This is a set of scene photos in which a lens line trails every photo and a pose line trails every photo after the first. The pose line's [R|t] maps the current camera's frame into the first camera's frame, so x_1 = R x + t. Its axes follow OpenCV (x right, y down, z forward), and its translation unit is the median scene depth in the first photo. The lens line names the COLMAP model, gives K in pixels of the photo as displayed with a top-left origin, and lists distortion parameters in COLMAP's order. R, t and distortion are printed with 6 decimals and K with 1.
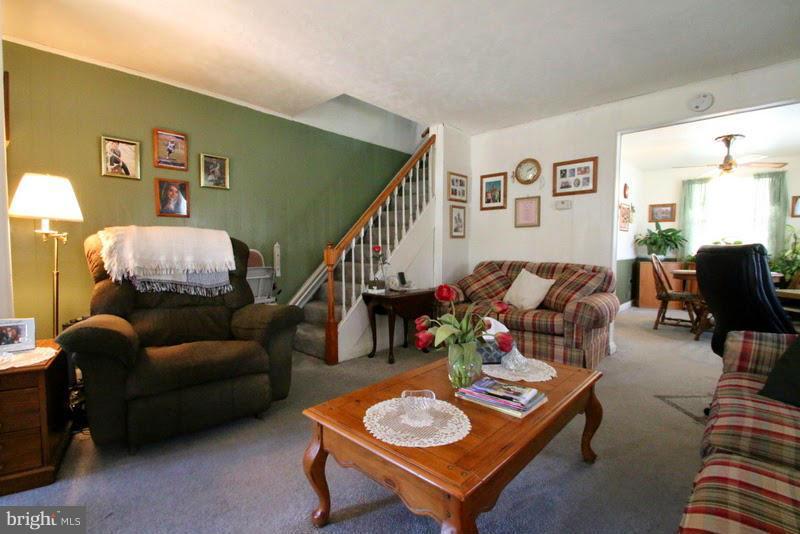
lens RADIAL K [[370.6, 0, 396.5], [0, 370.6, 268.9], [0, 0, 1]] dist [-0.008595, -0.004726]
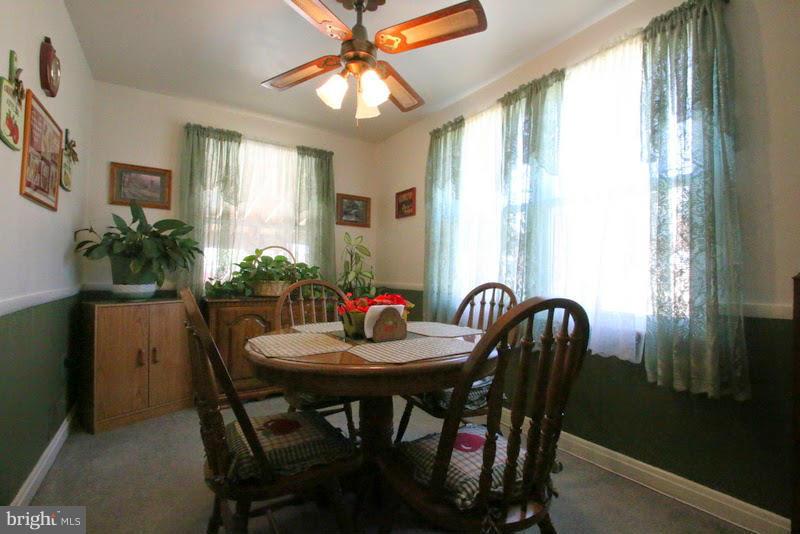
lens RADIAL K [[370.6, 0, 393.9], [0, 370.6, 269.2], [0, 0, 1]] dist [-0.008595, -0.004726]
pose [[0.251988, 0.016566, 0.967589, 0.476363], [0.039562, 0.998841, -0.027404, -0.038049], [-0.966921, 0.045185, 0.251041, 0.768661]]
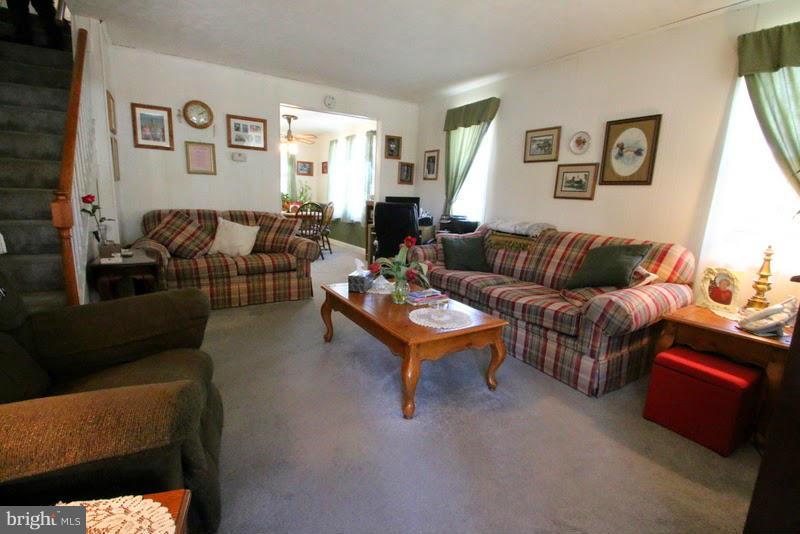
lens RADIAL K [[370.6, 0, 401.1], [0, 370.6, 265.4], [0, 0, 1]] dist [-0.008595, -0.004726]
pose [[0.246179, -0.167552, 0.954632, -0.384089], [0.010332, 0.985342, 0.170277, -0.027970], [-0.969169, -0.032055, 0.244302, 0.188698]]
